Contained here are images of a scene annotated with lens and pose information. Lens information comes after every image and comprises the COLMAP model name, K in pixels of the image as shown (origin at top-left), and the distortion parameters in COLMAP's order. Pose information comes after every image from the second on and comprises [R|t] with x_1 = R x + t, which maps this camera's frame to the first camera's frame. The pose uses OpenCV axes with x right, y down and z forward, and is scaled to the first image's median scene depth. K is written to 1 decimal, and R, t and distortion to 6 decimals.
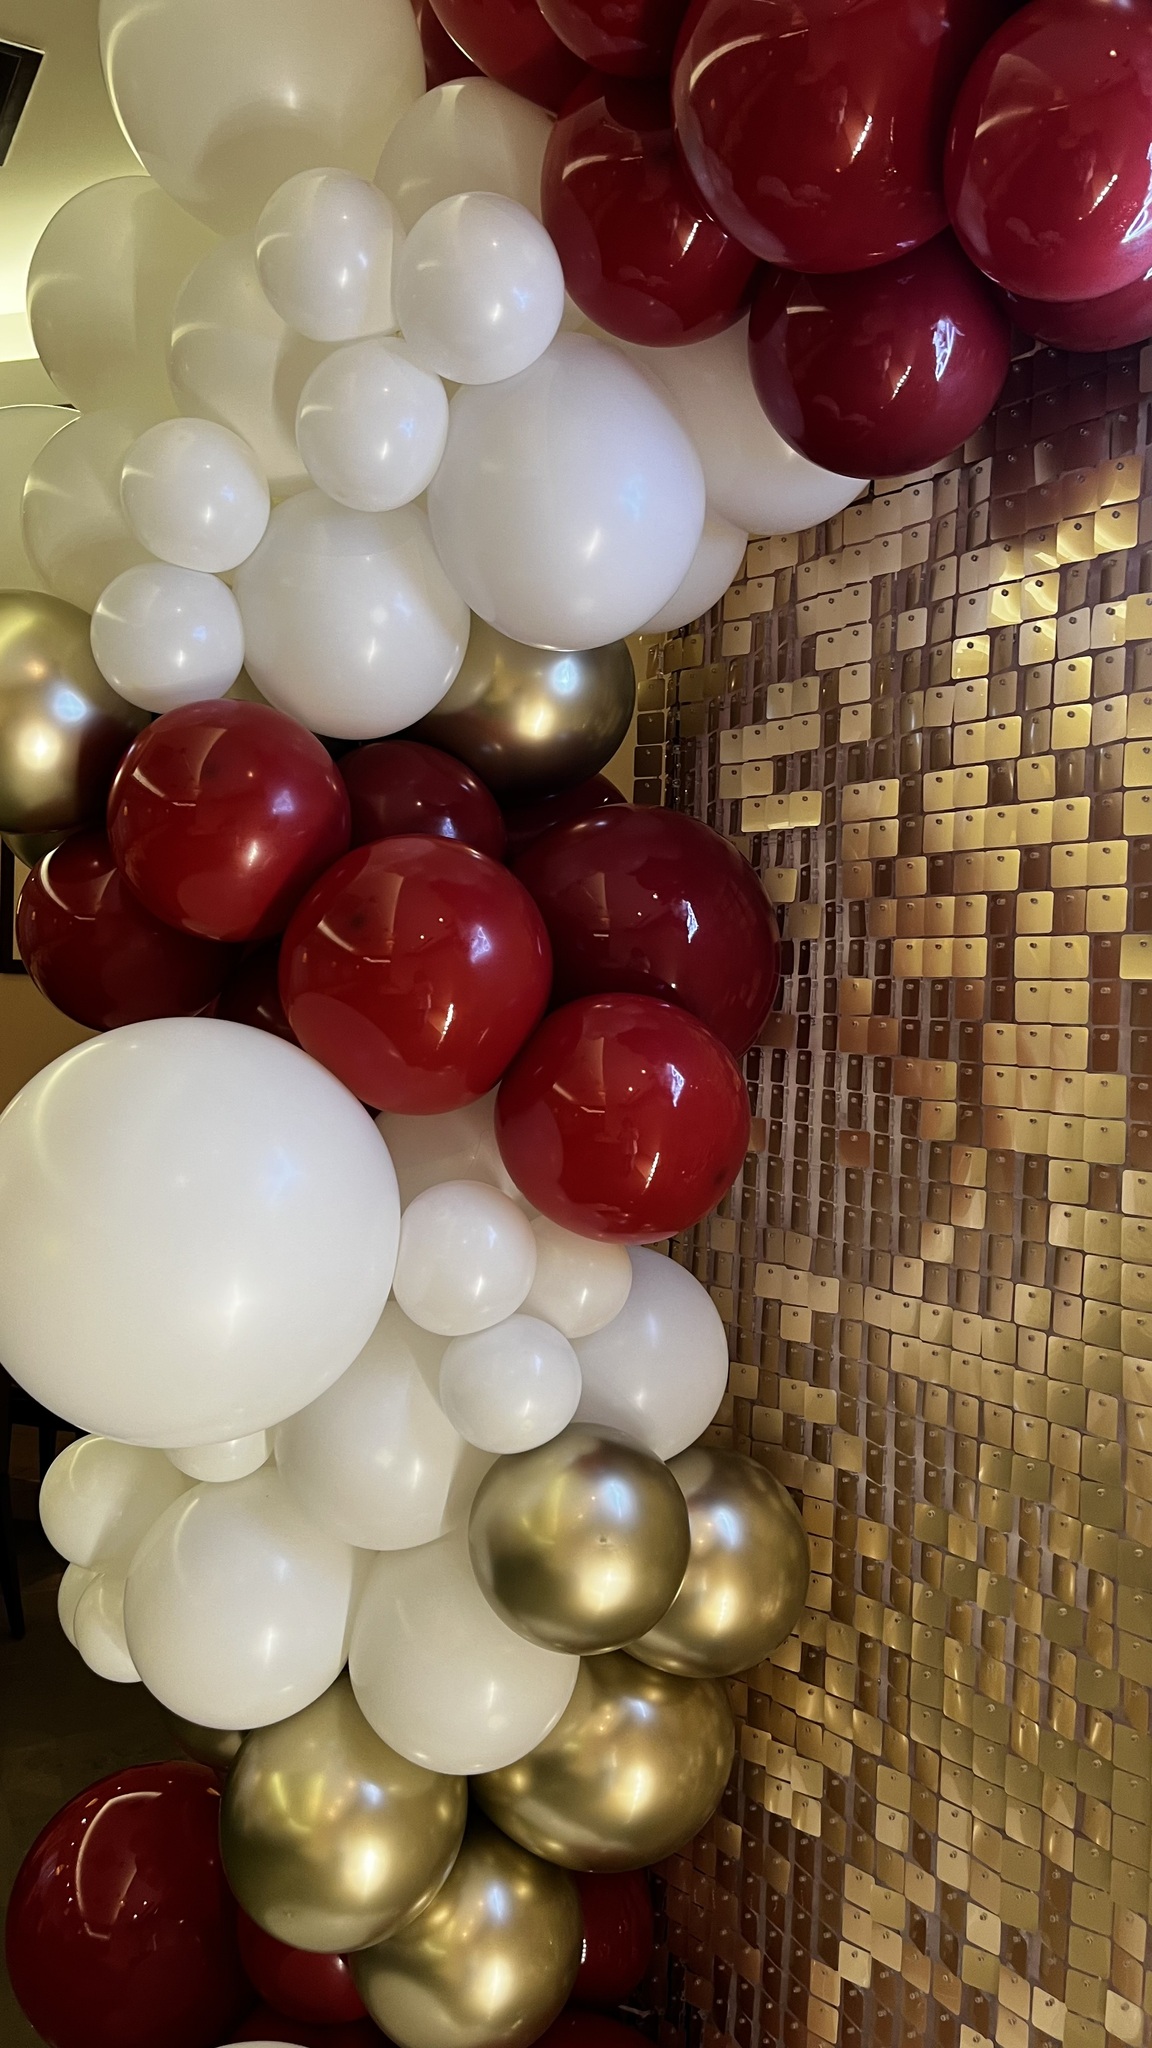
lens RADIAL K [[1552.8, 0, 542.1], [0, 1552.8, 1032.2], [0, 0, 1]] dist [0.052840, -0.067298]
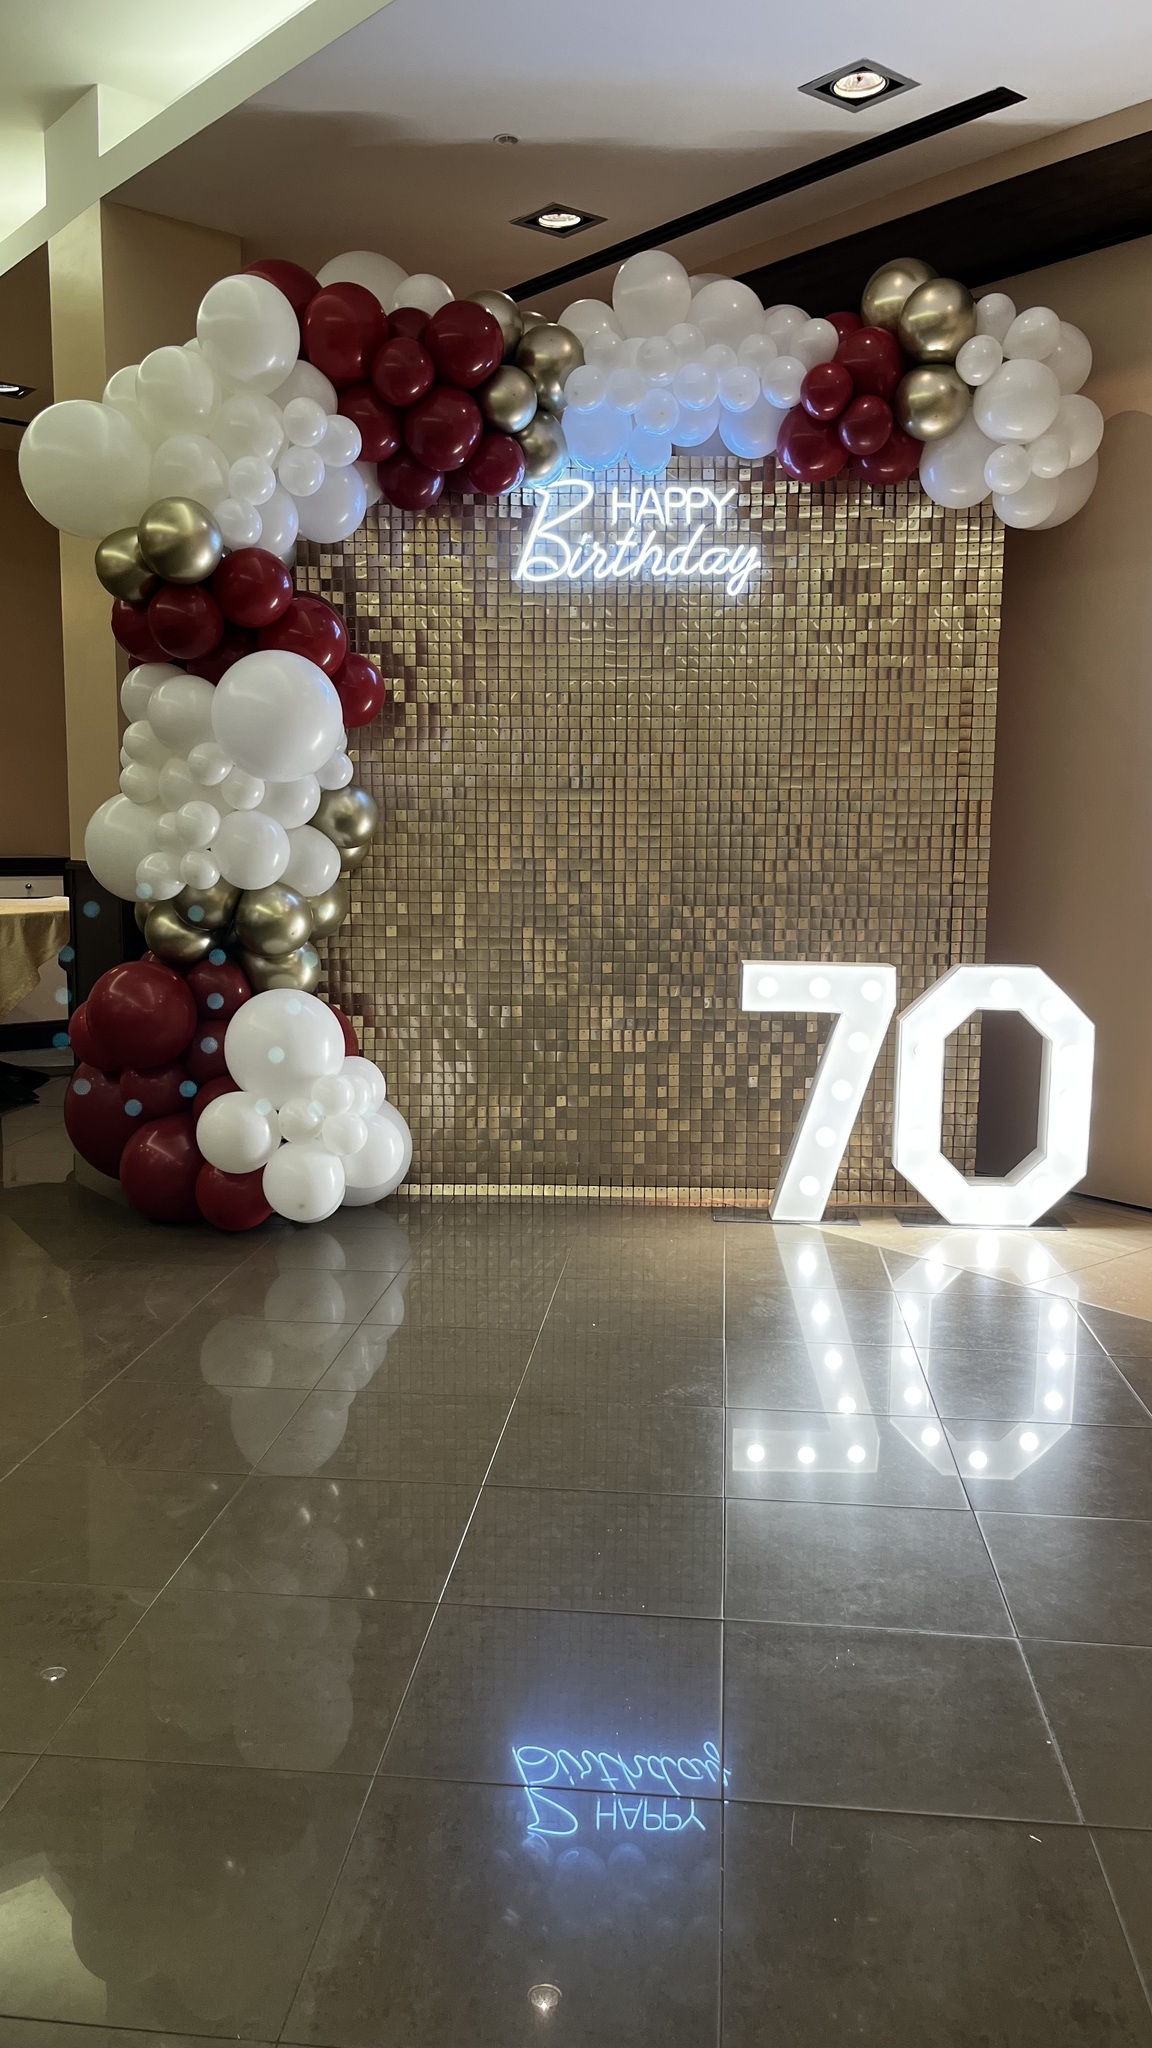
lens RADIAL K [[1552.8, 0, 588.2], [0, 1552.8, 1041.4], [0, 0, 1]] dist [0.052840, -0.067298]
pose [[0.517708, -0.151380, 0.842058, -2.564713], [0.028841, 0.986751, 0.159660, 0.273281], [-0.855071, -0.058371, 0.515215, -1.200713]]
